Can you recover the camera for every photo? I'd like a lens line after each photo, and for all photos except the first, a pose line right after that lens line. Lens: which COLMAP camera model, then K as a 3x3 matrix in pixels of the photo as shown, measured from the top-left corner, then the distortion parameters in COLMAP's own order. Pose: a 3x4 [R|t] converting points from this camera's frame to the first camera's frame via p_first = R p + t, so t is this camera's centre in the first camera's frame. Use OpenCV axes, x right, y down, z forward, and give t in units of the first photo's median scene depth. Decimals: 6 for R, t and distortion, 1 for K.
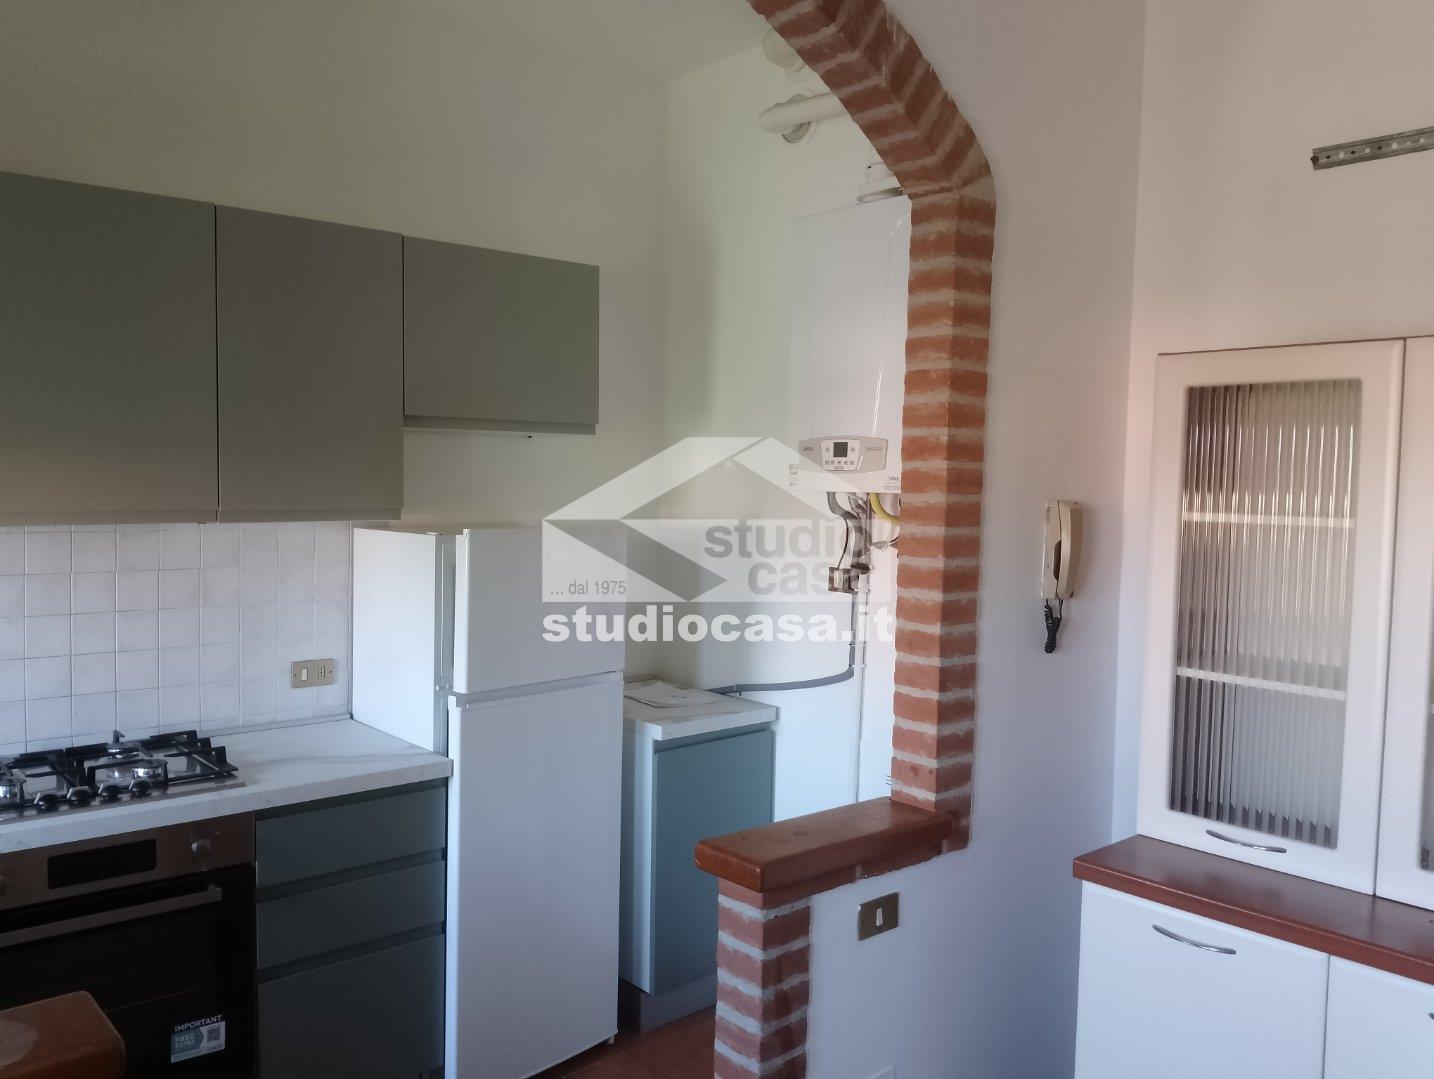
lens RADIAL K [[1148.3, 0, 712.4], [0, 1148.3, 538.8], [0, 0, 1]] dist [0.034385, -0.083087]
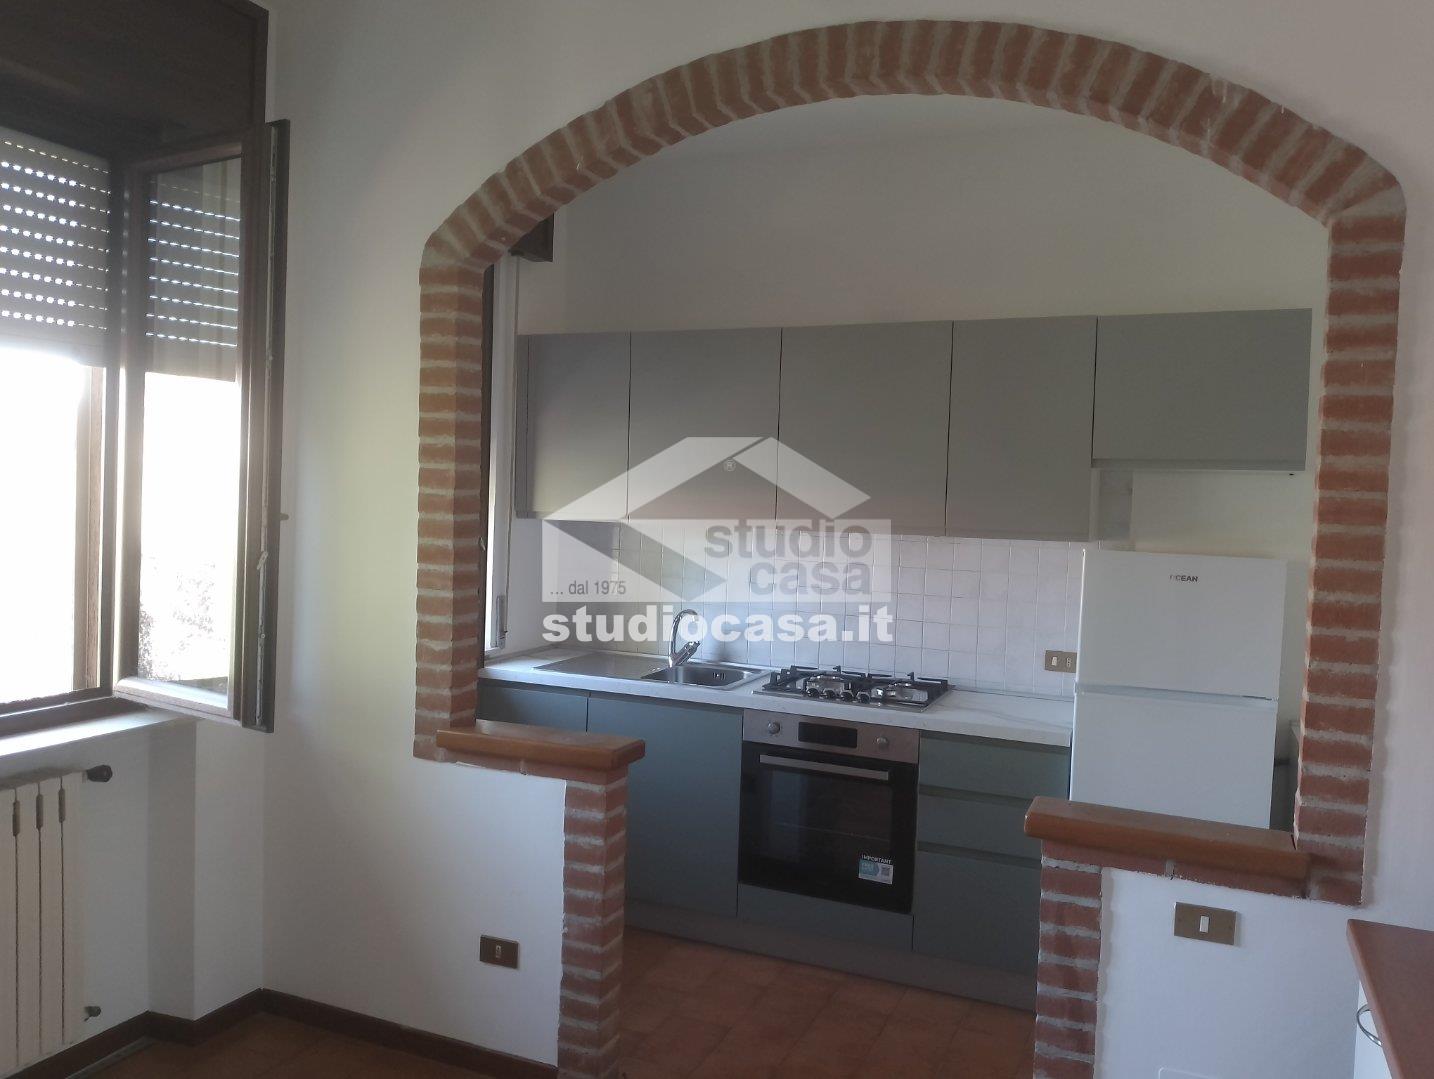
lens RADIAL K [[1148.3, 0, 705.0], [0, 1148.3, 533.8], [0, 0, 1]] dist [0.034385, -0.083087]
pose [[0.423990, 0.029781, -0.905177, 0.848403], [-0.074647, 0.997208, -0.002156, 0.009974], [0.902586, 0.068483, 0.425029, 0.115437]]
